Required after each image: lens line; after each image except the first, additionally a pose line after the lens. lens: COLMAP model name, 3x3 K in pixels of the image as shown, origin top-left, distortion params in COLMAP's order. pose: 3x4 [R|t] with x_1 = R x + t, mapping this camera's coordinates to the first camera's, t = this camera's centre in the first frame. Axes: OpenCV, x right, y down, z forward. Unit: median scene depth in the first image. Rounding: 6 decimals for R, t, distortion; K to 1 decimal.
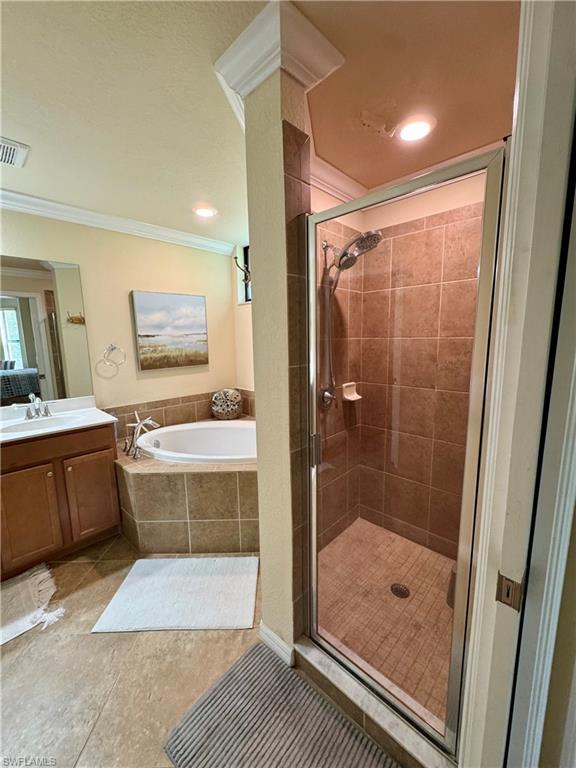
lens RADIAL K [[307.6, 0, 286.0], [0, 307.6, 384.4], [0, 0, 1]] dist [-0.004290, 0.000433]
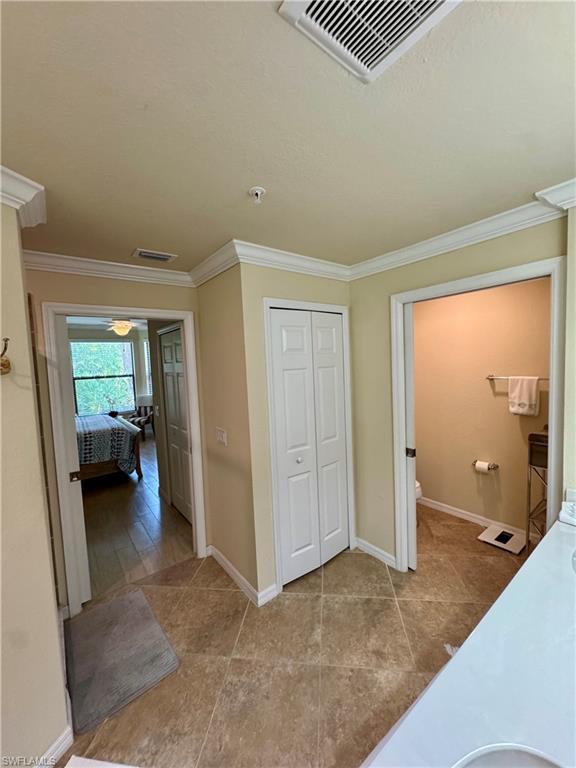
lens RADIAL K [[307.6, 0, 285.8], [0, 307.6, 384.6], [0, 0, 1]] dist [-0.004290, 0.000433]
pose [[-0.987207, 0.048740, 0.151808, -0.684001], [0.080372, 0.974435, 0.209802, -0.278712], [-0.137701, 0.219319, -0.965887, 1.167319]]
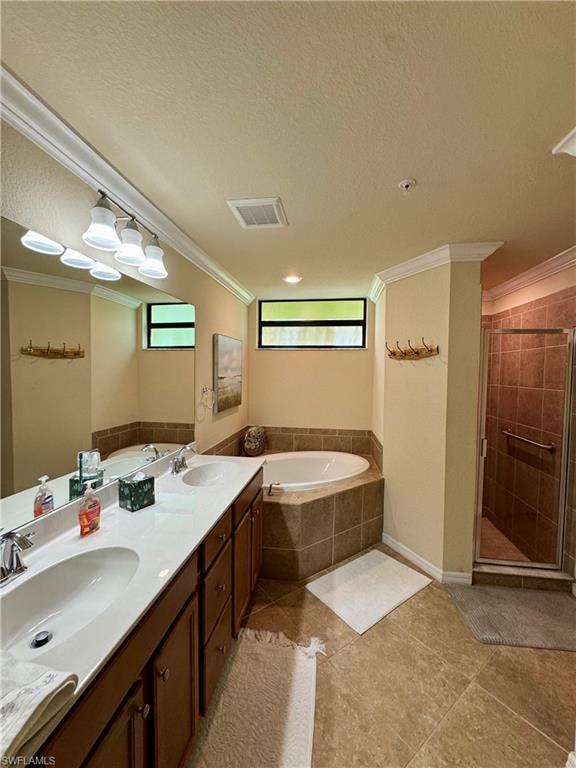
lens RADIAL K [[307.6, 0, 287.7], [0, 307.6, 385.1], [0, 0, 1]] dist [-0.004290, 0.000433]
pose [[0.814877, 0.001770, 0.579632, -1.176912], [0.062083, 0.993976, -0.090315, -0.039481], [-0.576300, 0.109581, 0.809858, 0.080017]]
